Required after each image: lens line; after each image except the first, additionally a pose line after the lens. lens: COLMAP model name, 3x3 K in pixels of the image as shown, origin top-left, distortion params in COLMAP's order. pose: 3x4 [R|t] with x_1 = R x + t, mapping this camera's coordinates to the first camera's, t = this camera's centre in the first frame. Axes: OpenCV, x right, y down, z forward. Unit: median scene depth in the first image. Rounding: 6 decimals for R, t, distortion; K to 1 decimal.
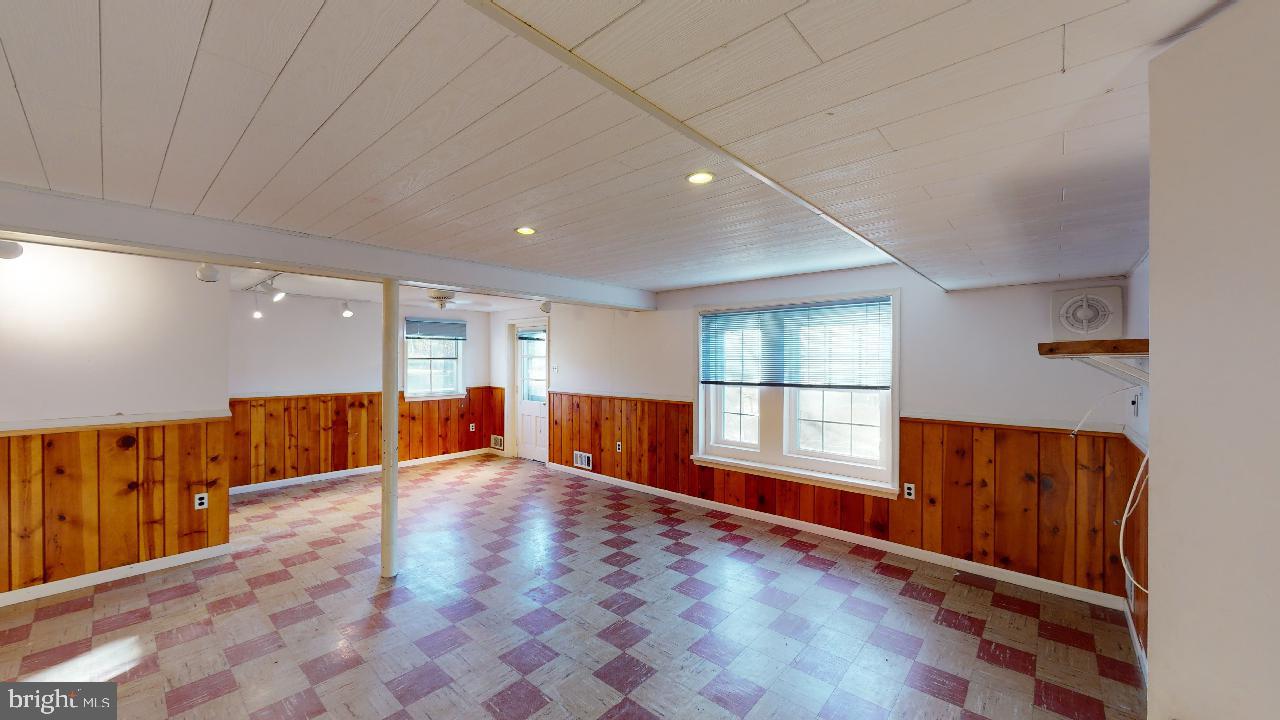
lens RADIAL K [[481.7, 0, 645.0], [0, 481.7, 357.6], [0, 0, 1]] dist [-0.022314, 0.002865]
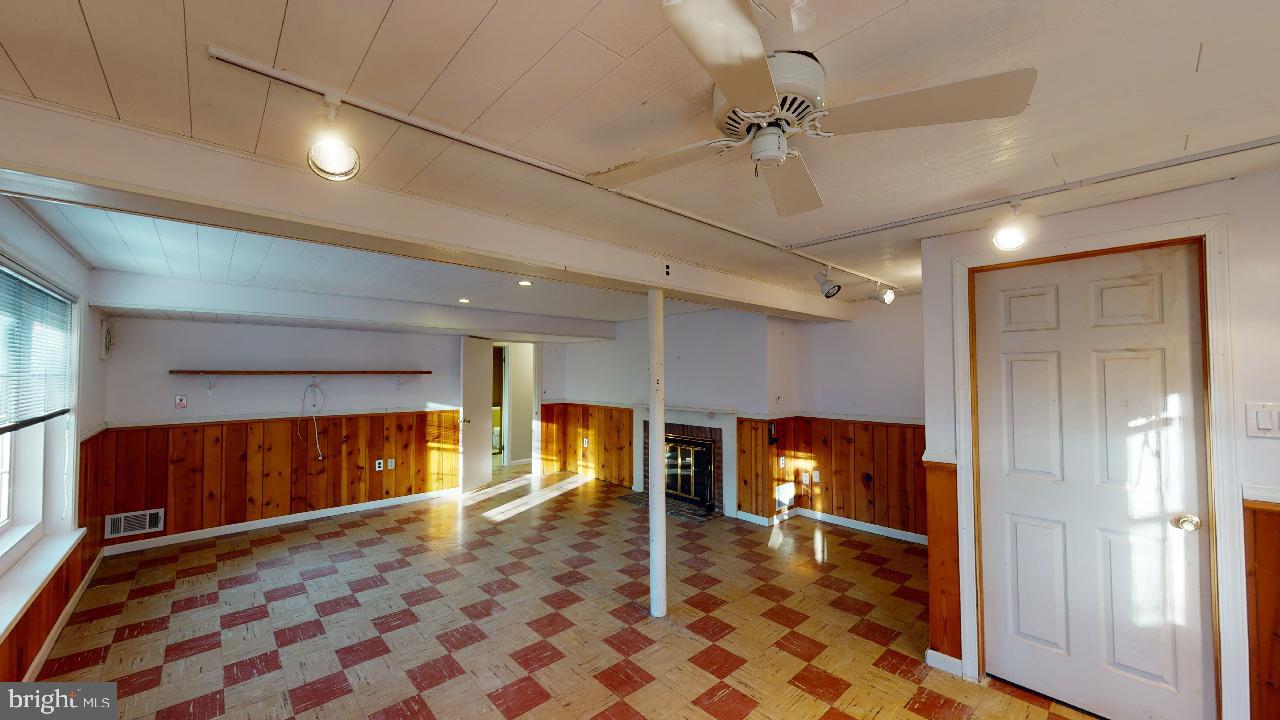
lens RADIAL K [[481.7, 0, 651.2], [0, 481.7, 361.9], [0, 0, 1]] dist [-0.022314, 0.002865]
pose [[-0.995927, -0.002253, 0.090135, -0.415476], [-0.005032, 0.999519, -0.030607, 0.001070], [-0.090022, -0.030936, -0.995459, 1.325906]]
